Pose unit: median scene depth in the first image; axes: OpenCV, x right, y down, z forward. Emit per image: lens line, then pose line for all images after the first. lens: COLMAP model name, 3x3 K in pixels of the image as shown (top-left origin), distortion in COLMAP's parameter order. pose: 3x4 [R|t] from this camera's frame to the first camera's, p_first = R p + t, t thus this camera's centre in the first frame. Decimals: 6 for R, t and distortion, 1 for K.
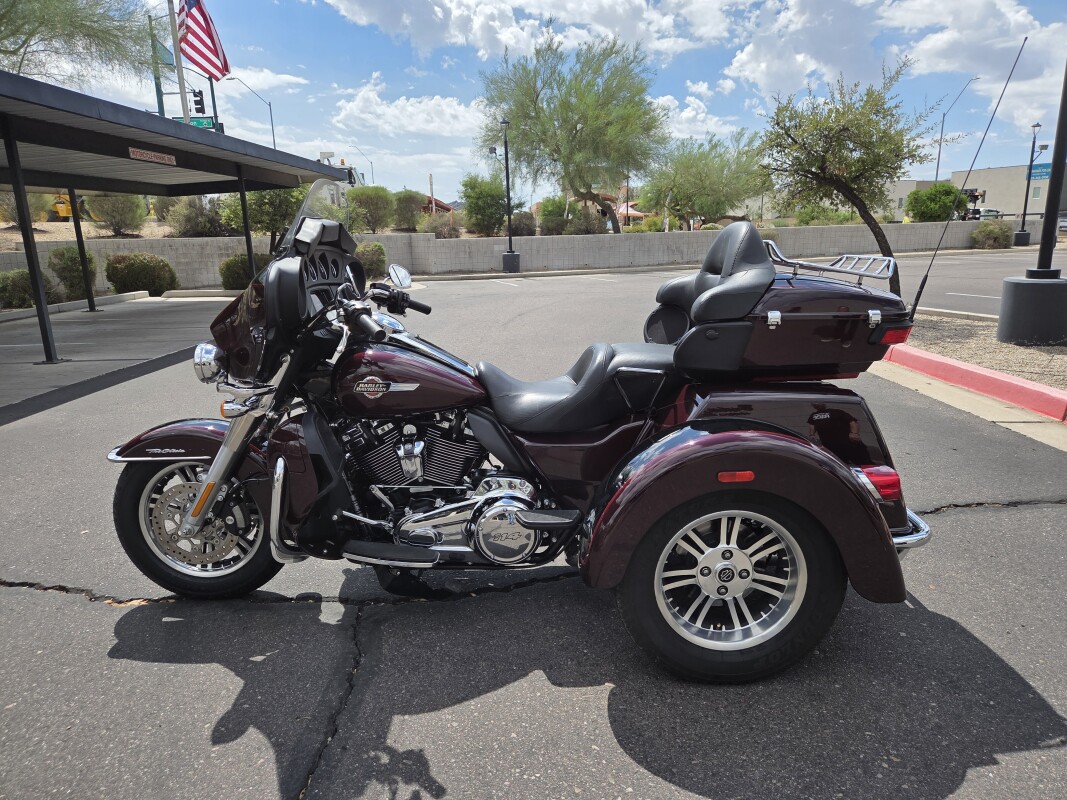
lens RADIAL K [[715.5, 0, 533.5], [0, 715.5, 400.0], [0, 0, 1]] dist [0.070613, -0.065896]
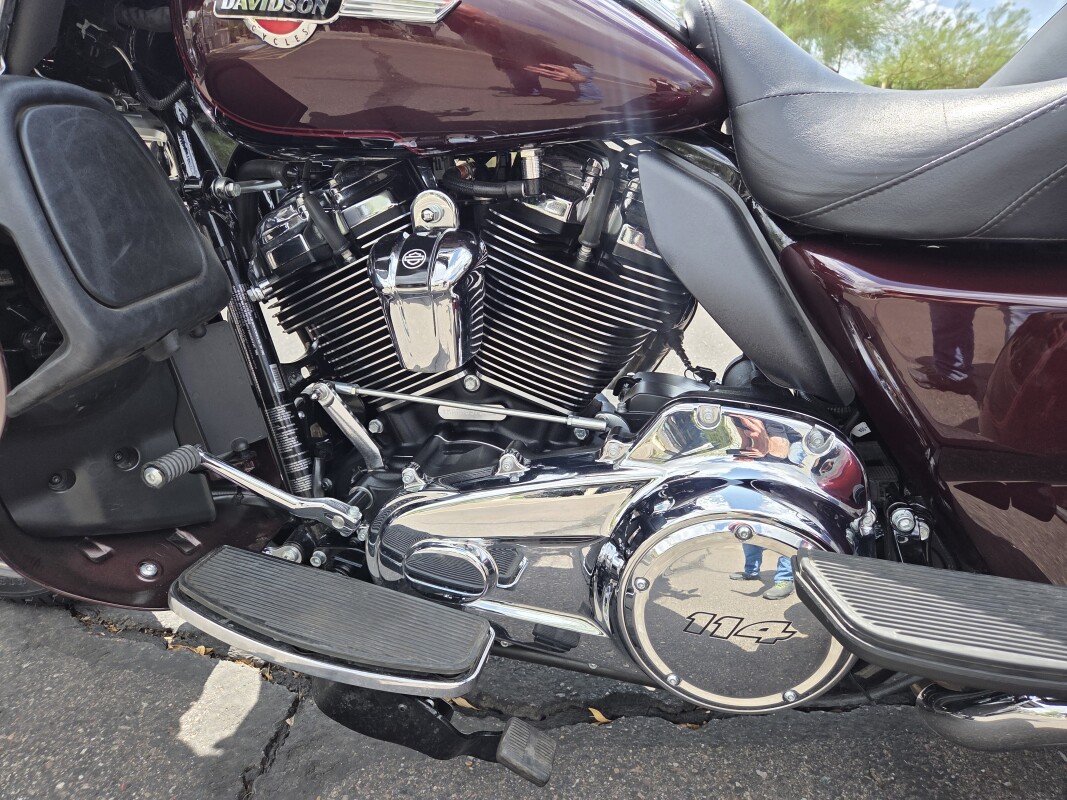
lens RADIAL K [[715.5, 0, 533.5], [0, 715.5, 400.0], [0, 0, 1]] dist [0.070613, -0.065896]
pose [[0.973680, 0.115071, -0.196738, -0.065832], [-0.092187, 0.988266, 0.121787, 0.078137], [0.208444, -0.100445, 0.972863, 0.708179]]
